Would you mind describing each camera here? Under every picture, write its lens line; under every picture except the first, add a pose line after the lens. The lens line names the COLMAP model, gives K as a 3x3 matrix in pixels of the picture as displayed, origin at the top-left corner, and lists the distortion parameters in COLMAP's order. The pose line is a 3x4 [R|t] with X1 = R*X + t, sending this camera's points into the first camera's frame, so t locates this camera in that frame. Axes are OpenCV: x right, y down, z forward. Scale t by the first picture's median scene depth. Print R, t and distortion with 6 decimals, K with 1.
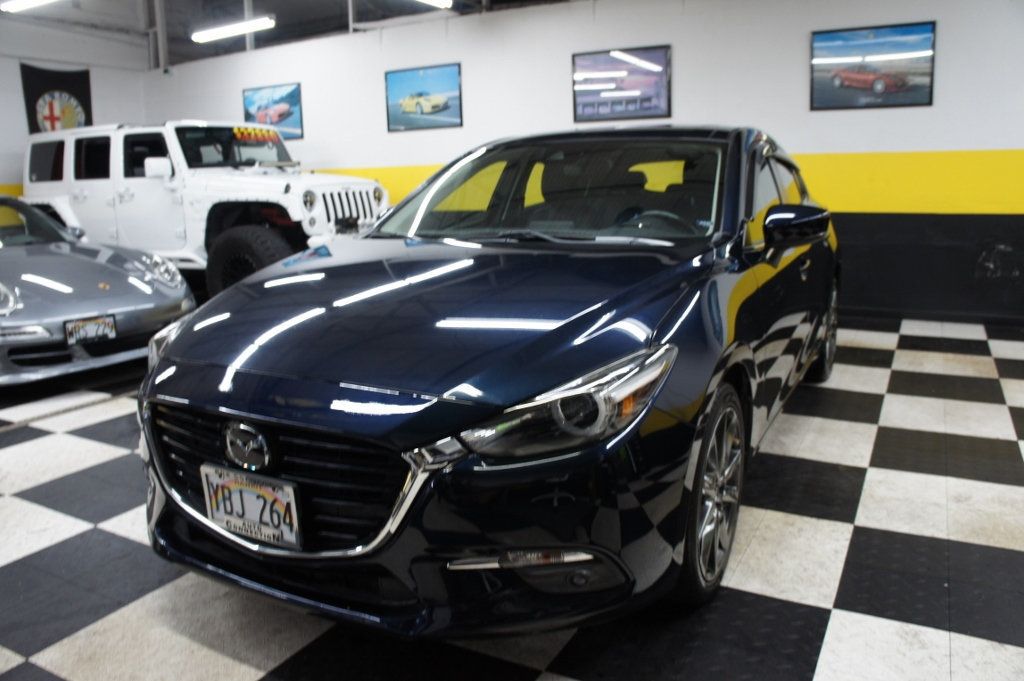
lens RADIAL K [[803.2, 0, 509.4], [0, 803.2, 336.0], [0, 0, 1]] dist [-0.179309, 0.126029]
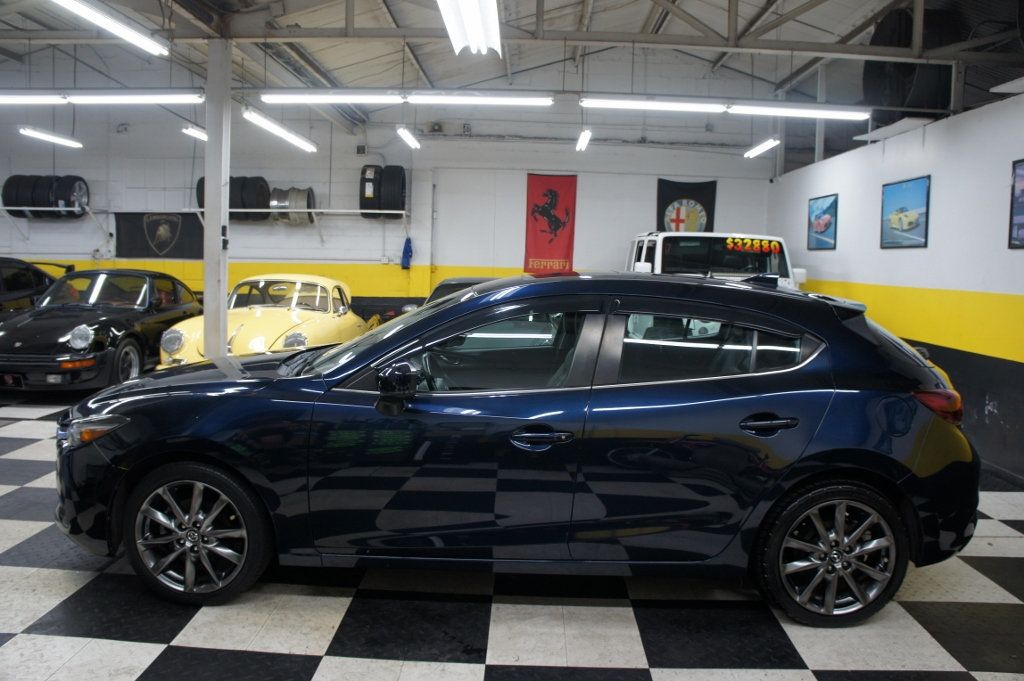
lens RADIAL K [[803.2, 0, 509.4], [0, 803.2, 336.0], [0, 0, 1]] dist [-0.179309, 0.126029]
pose [[0.453887, 0.123751, -0.882424, 0.584072], [-0.211179, 0.977035, 0.028396, -0.110849], [0.865673, 0.173461, 0.469597, 0.254470]]
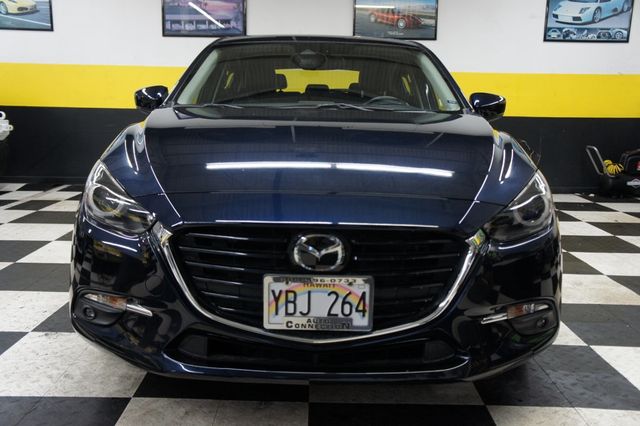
lens RADIAL K [[656.0, 0, 319.4], [0, 656.0, 212.3], [0, 0, 1]] dist [-0.073951, 0.241630]
pose [[0.873702, -0.038558, 0.484931, -0.220013], [0.051254, 0.998602, -0.012943, 0.024883], [-0.483754, 0.036163, 0.874456, 0.032784]]
